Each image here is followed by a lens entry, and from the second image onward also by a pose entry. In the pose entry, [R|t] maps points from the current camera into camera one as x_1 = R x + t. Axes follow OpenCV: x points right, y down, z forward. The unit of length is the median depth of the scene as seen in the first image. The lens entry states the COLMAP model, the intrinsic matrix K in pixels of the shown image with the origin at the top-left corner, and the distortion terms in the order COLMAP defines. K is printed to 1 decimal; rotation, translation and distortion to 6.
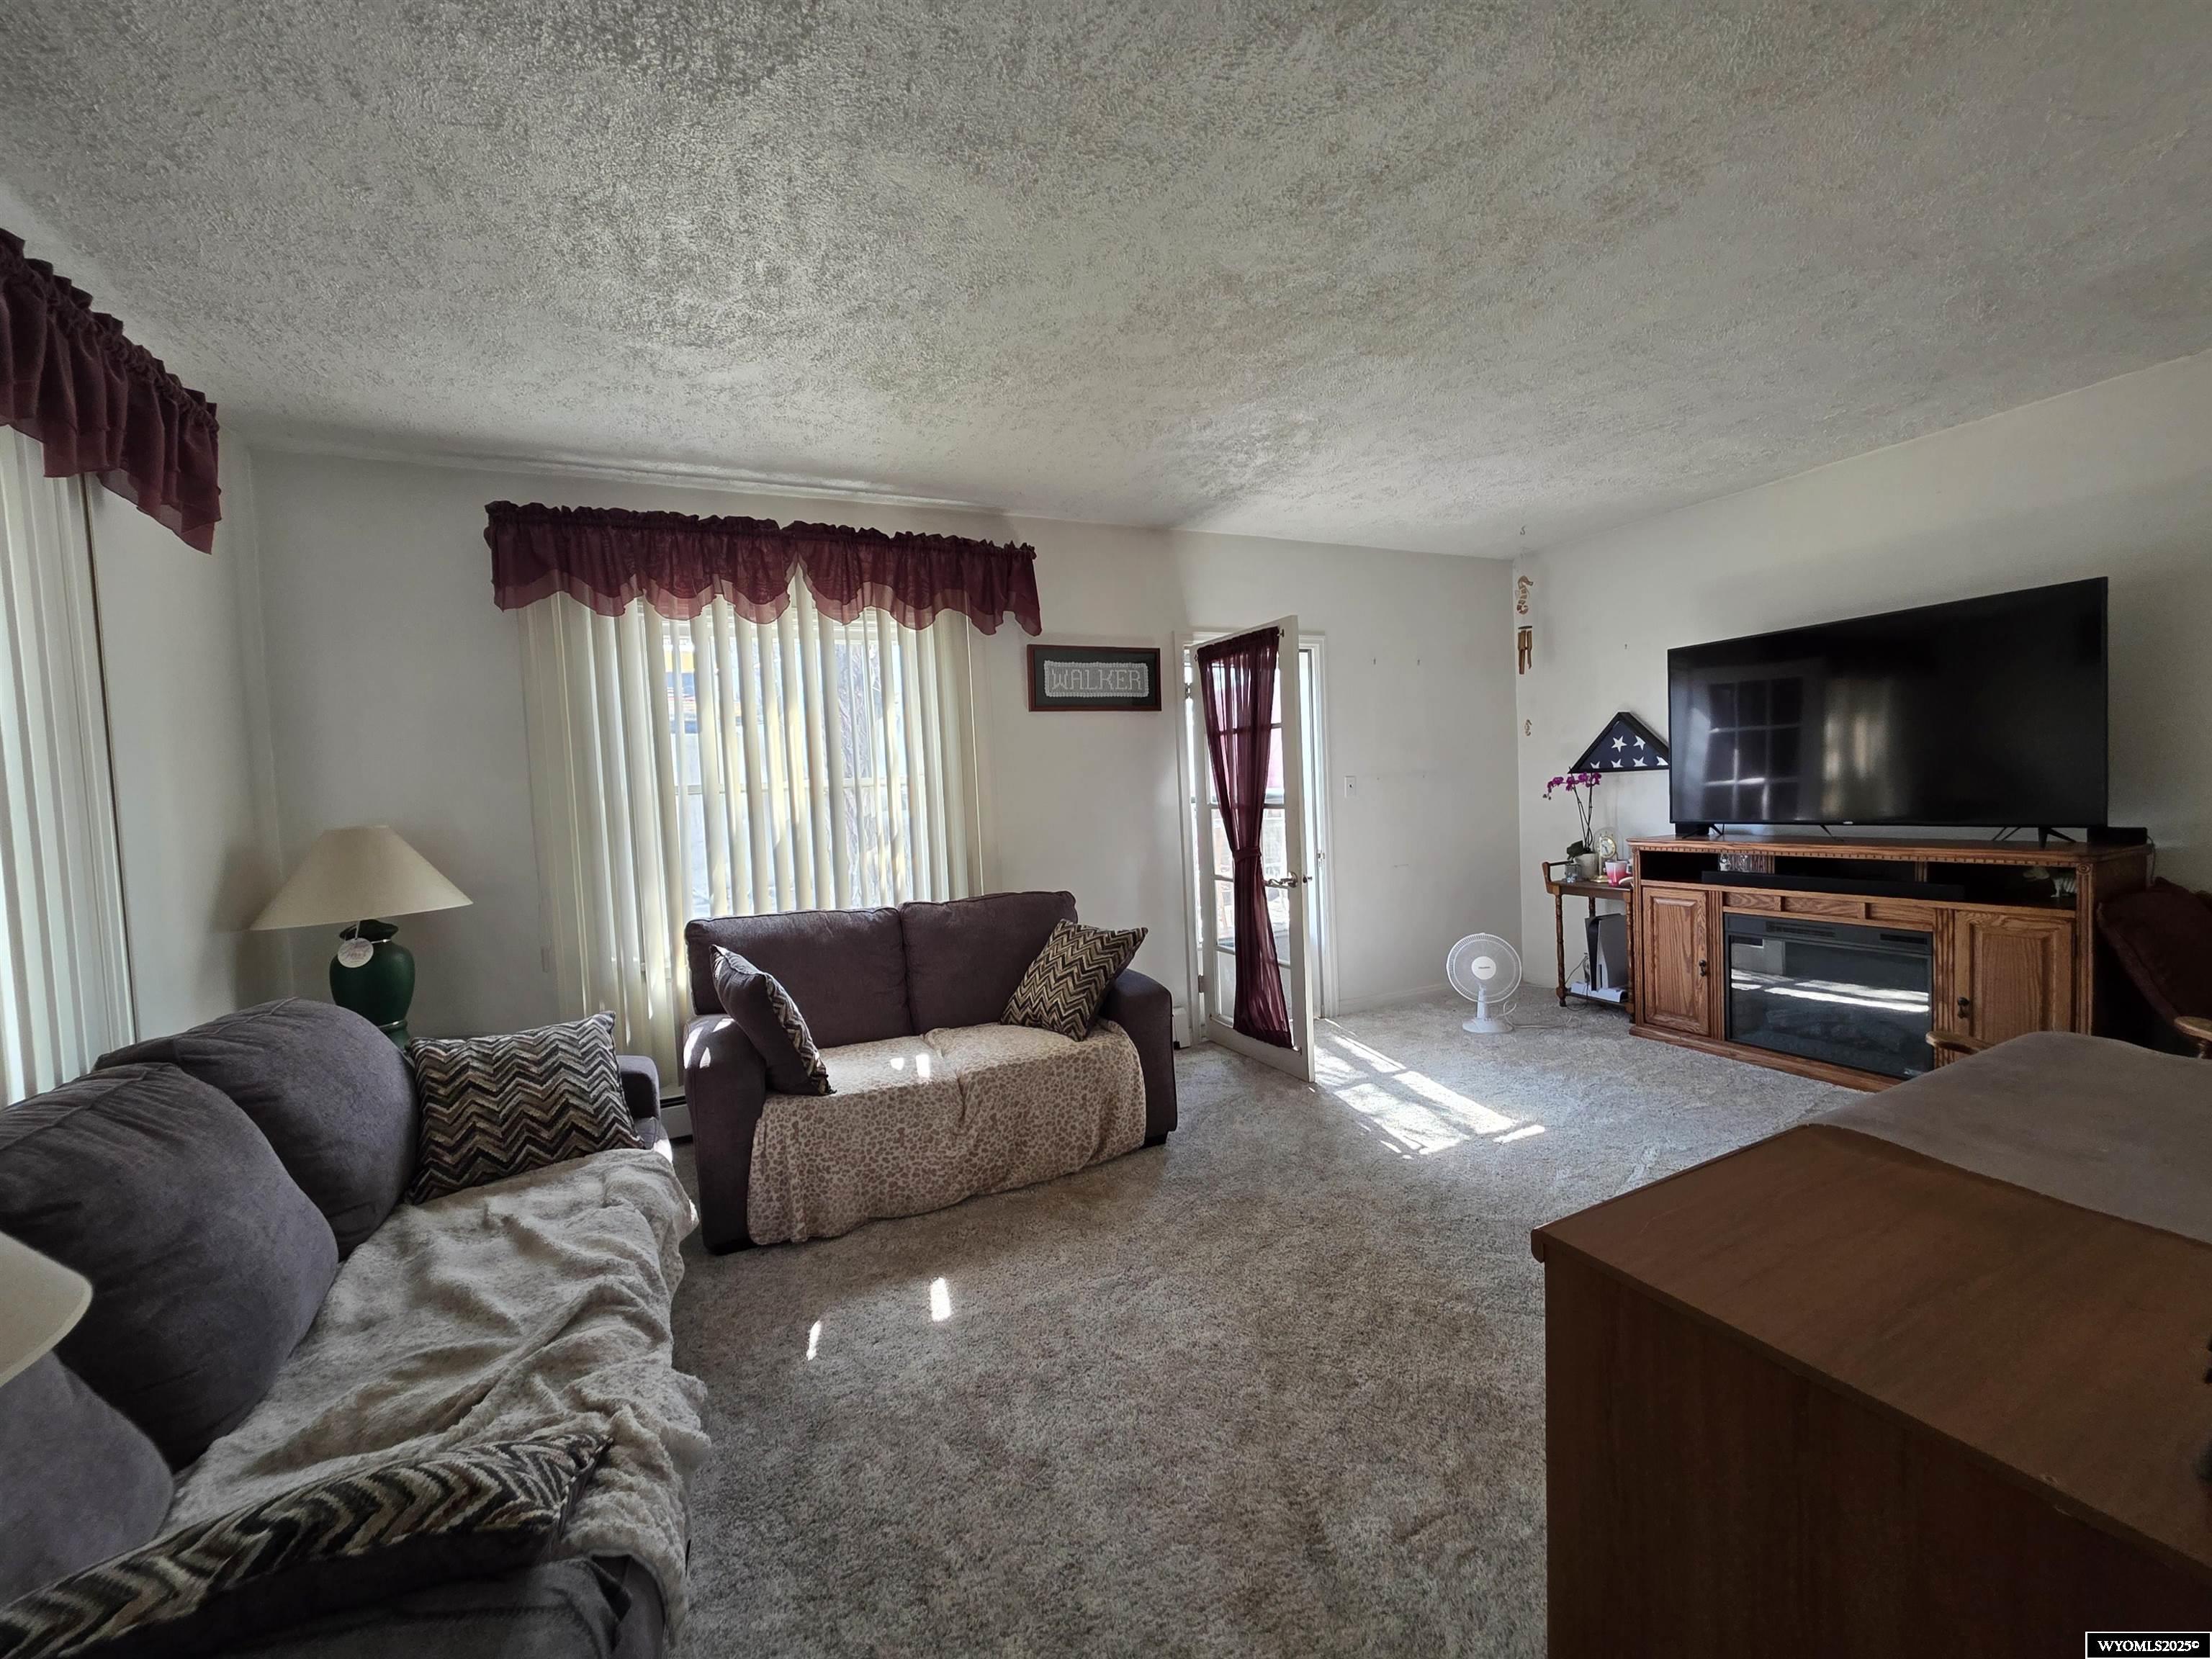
lens RADIAL K [[904.0, 0, 1106.0], [0, 904.0, 829.5], [0, 0, 1]] dist [-0.000704, -0.000098]
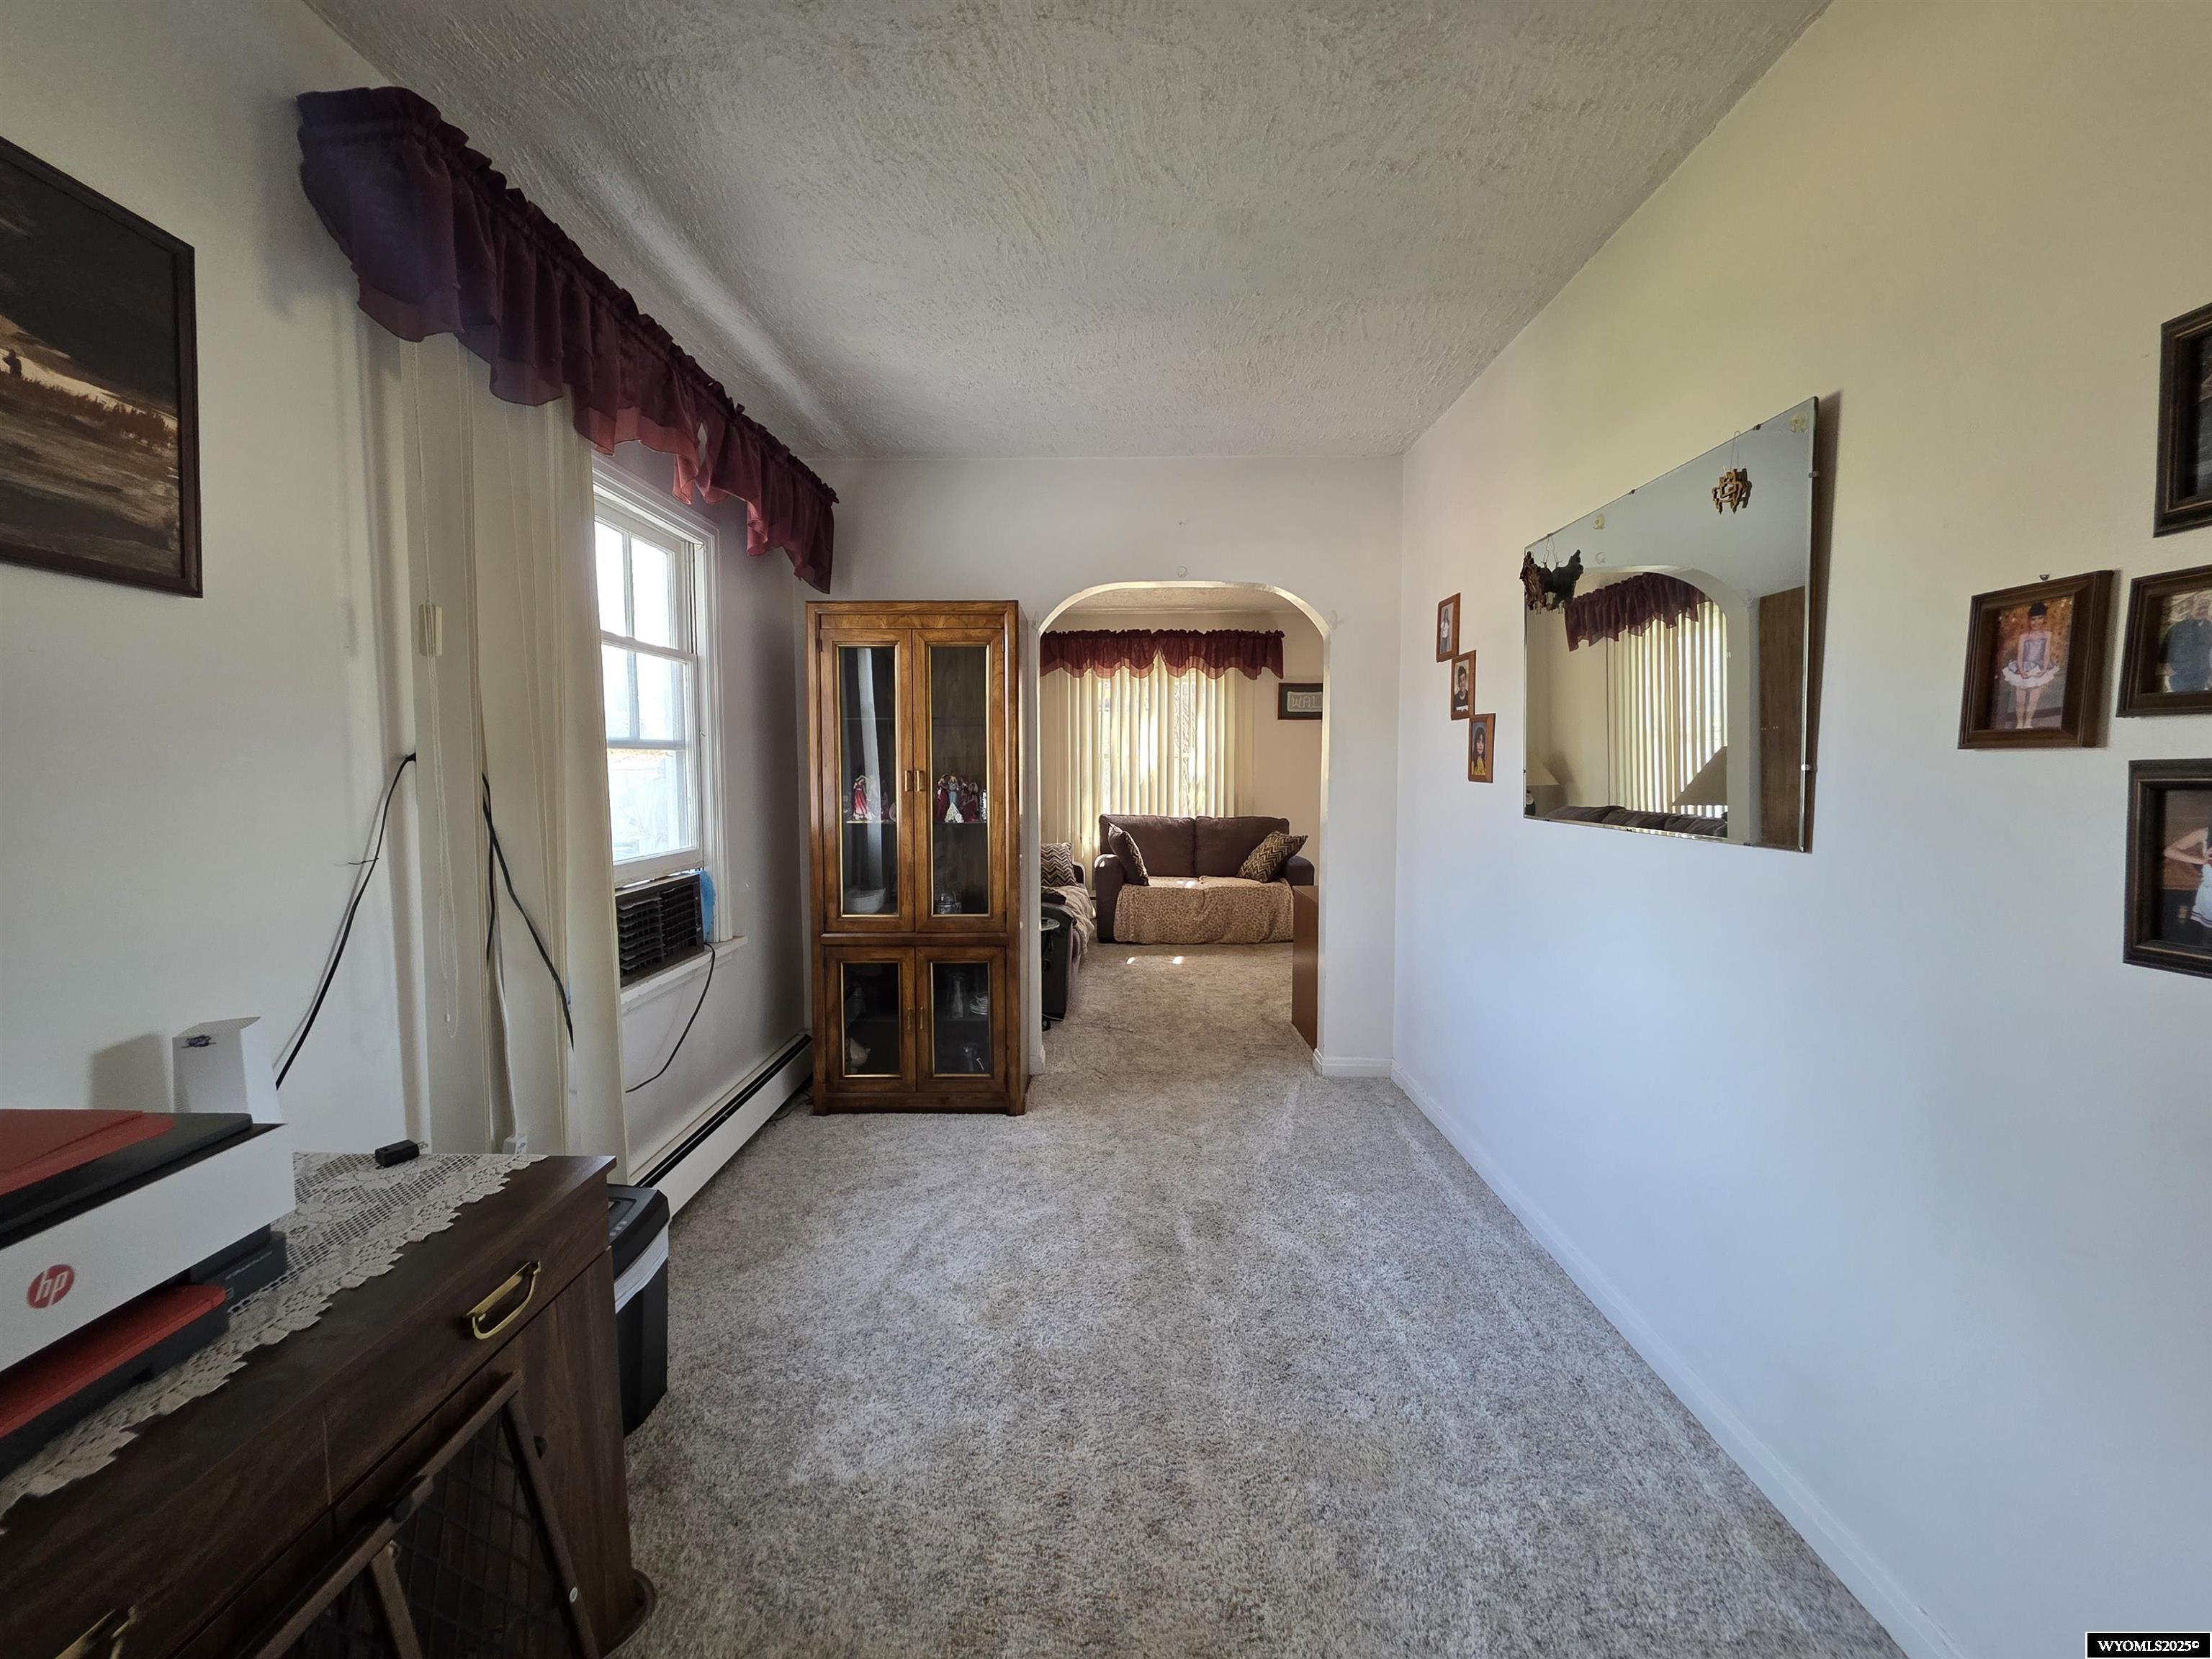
lens RADIAL K [[904.0, 0, 1106.0], [0, 904.0, 829.5], [0, 0, 1]] dist [-0.000704, -0.000098]
pose [[0.900263, 0.078162, -0.428271, 0.486503], [-0.060145, 0.996648, 0.055465, 0.011891], [0.431171, -0.024175, 0.901946, -0.966416]]
